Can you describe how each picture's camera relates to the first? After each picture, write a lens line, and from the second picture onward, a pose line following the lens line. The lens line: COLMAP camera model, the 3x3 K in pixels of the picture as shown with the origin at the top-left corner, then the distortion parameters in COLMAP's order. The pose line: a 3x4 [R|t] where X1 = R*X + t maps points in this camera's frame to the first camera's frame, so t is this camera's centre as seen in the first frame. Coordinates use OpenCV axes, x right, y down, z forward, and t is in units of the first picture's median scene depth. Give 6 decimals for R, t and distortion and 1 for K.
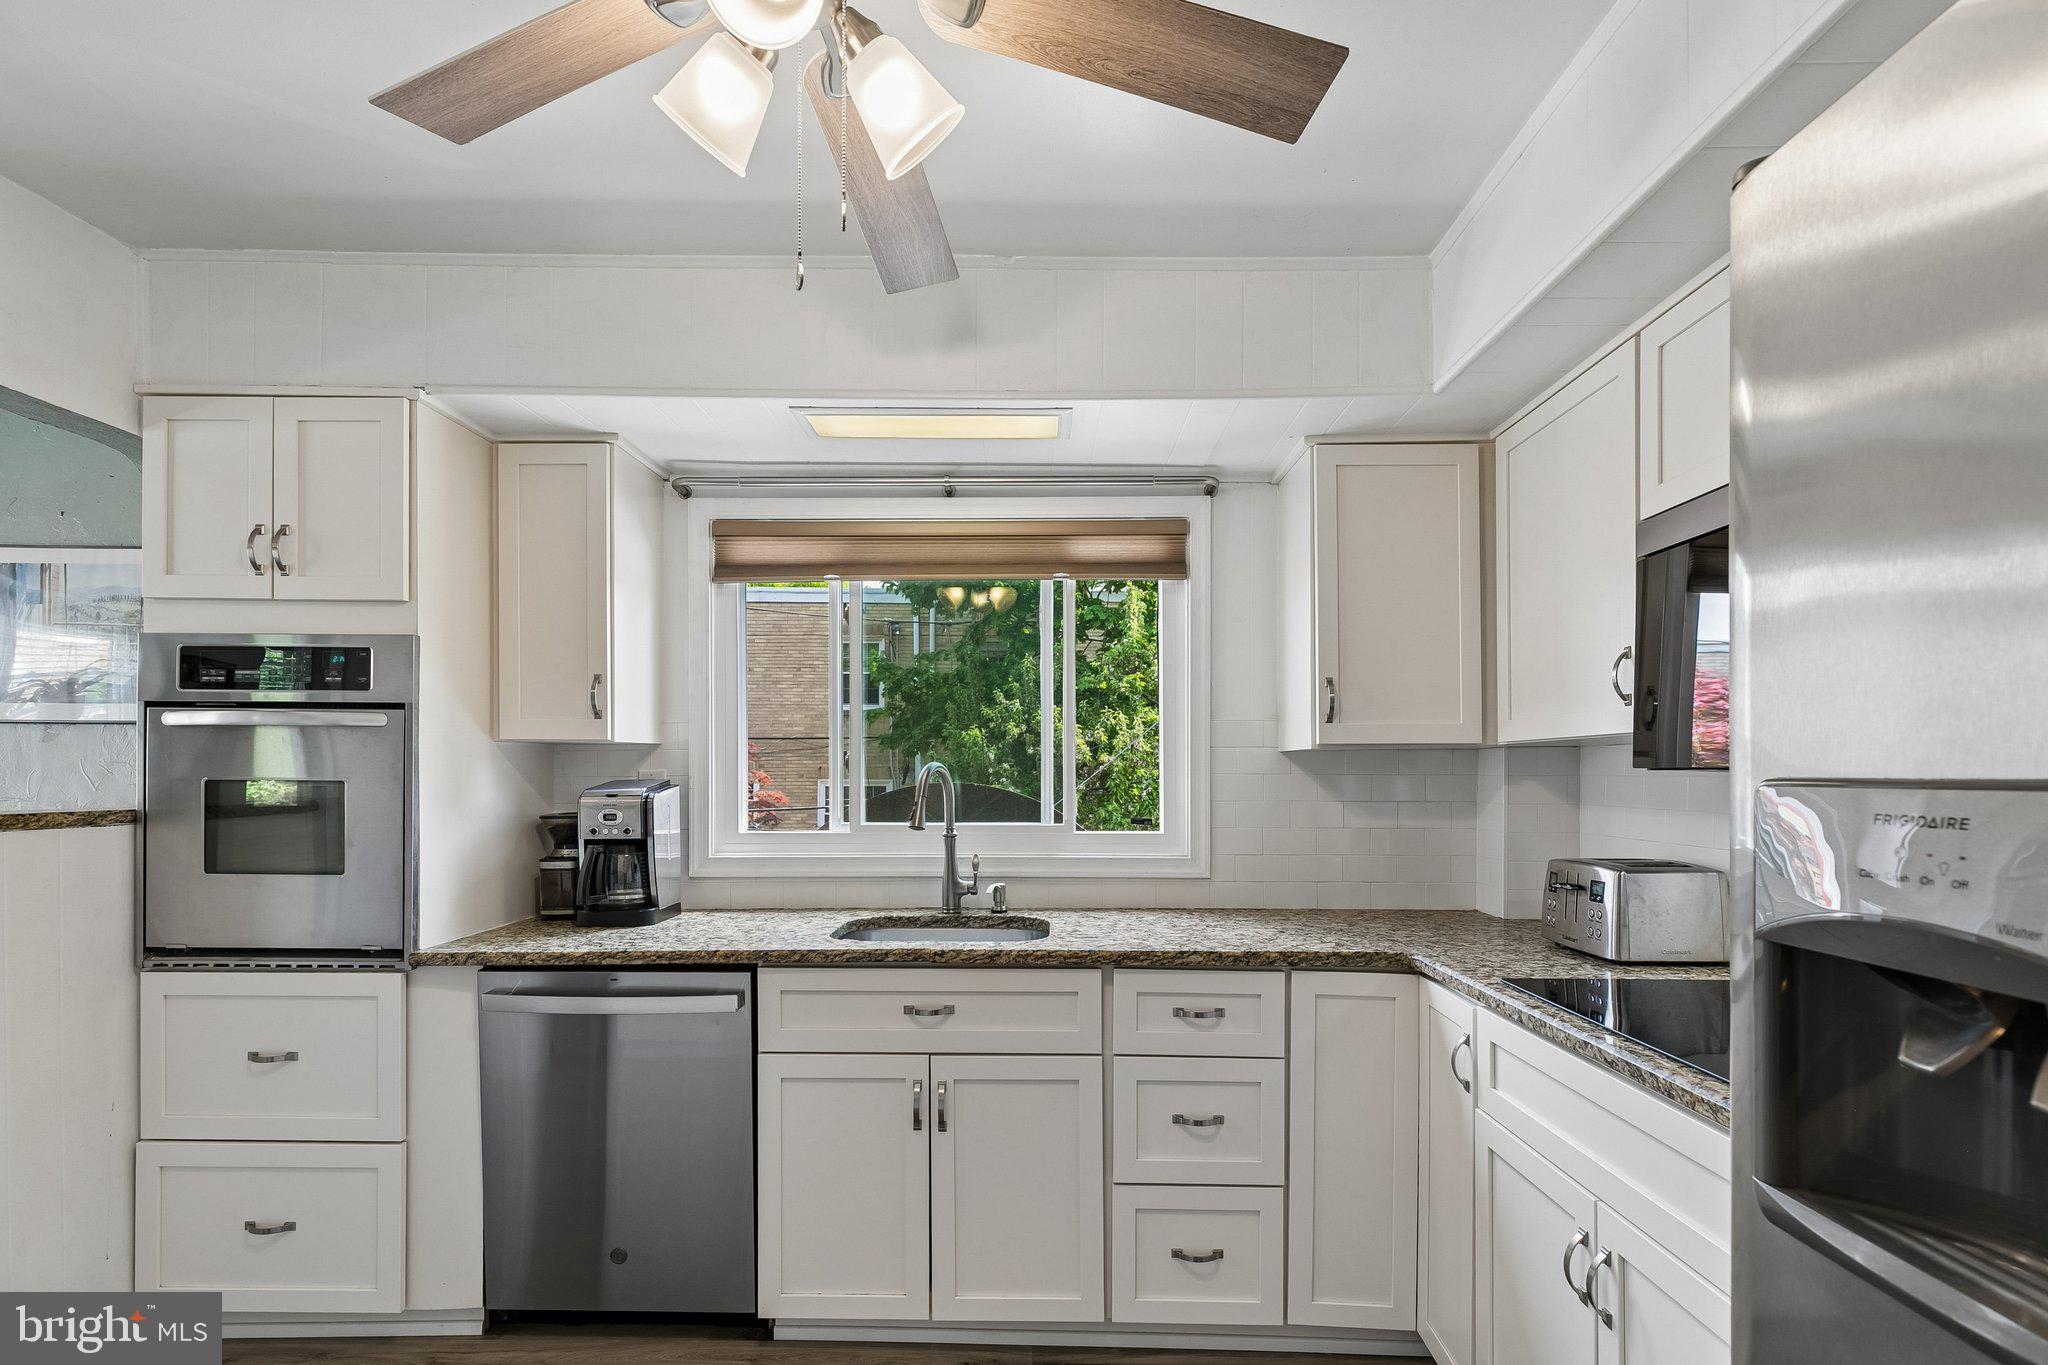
lens RADIAL K [[889.8, 0, 1029.2], [0, 889.8, 775.7], [0, 0, 1]] dist [-0.000530, -0.000047]
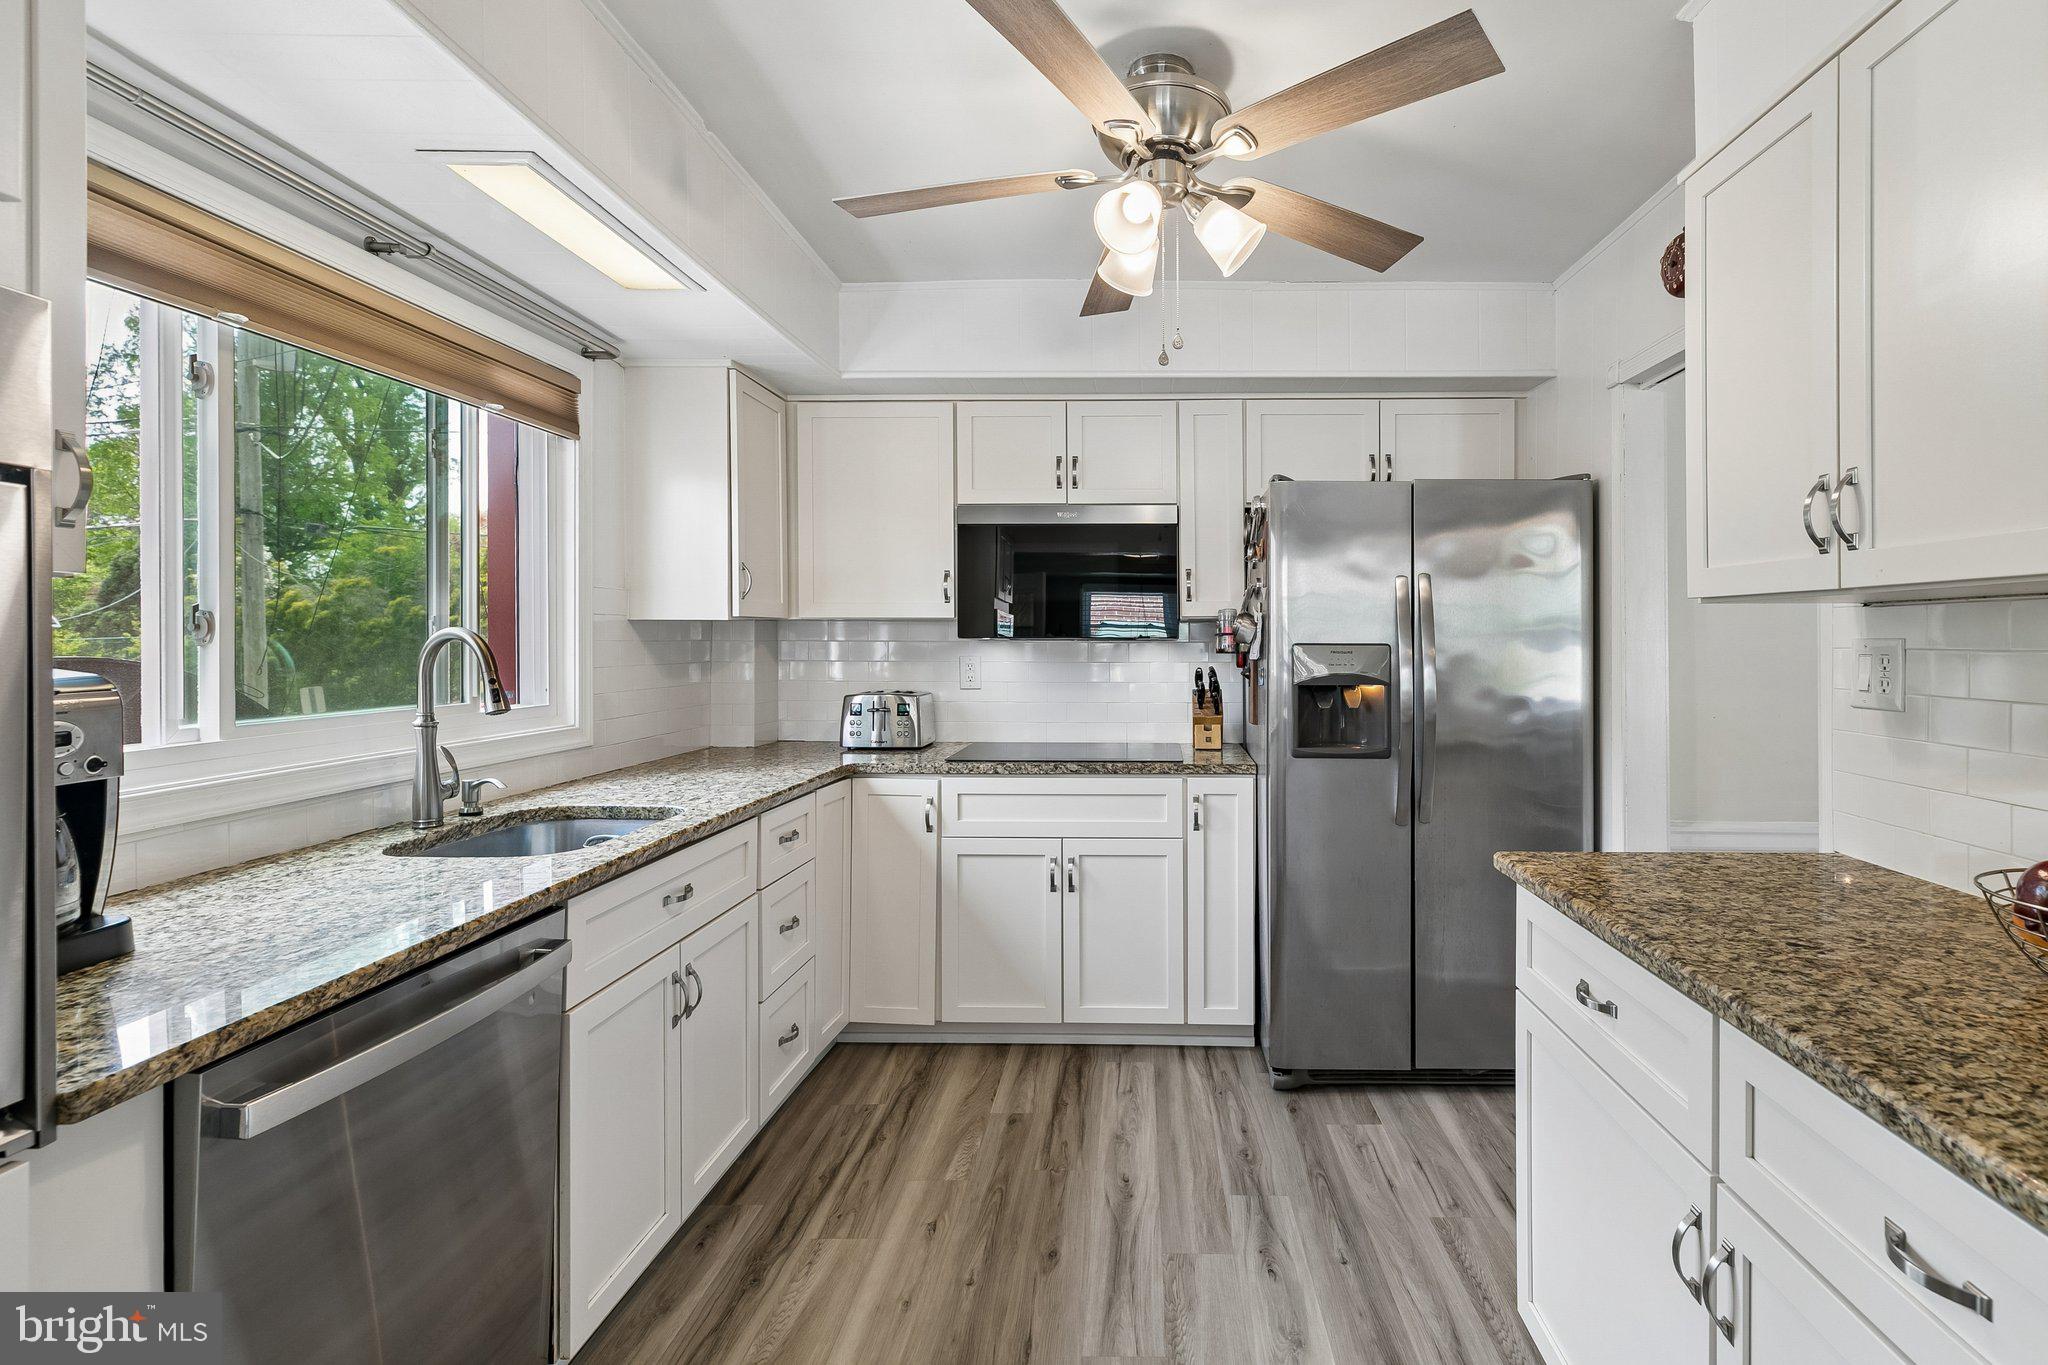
lens RADIAL K [[971.7, 0, 1032.2], [0, 971.7, 640.2], [0, 0, 1]] dist [-0.001586, -0.000451]
pose [[0.105589, -0.001136, 0.994409, -0.848504], [0.000259, 0.999999, 0.001114, -0.003170], [-0.994410, 0.000140, 0.105590, 0.410250]]
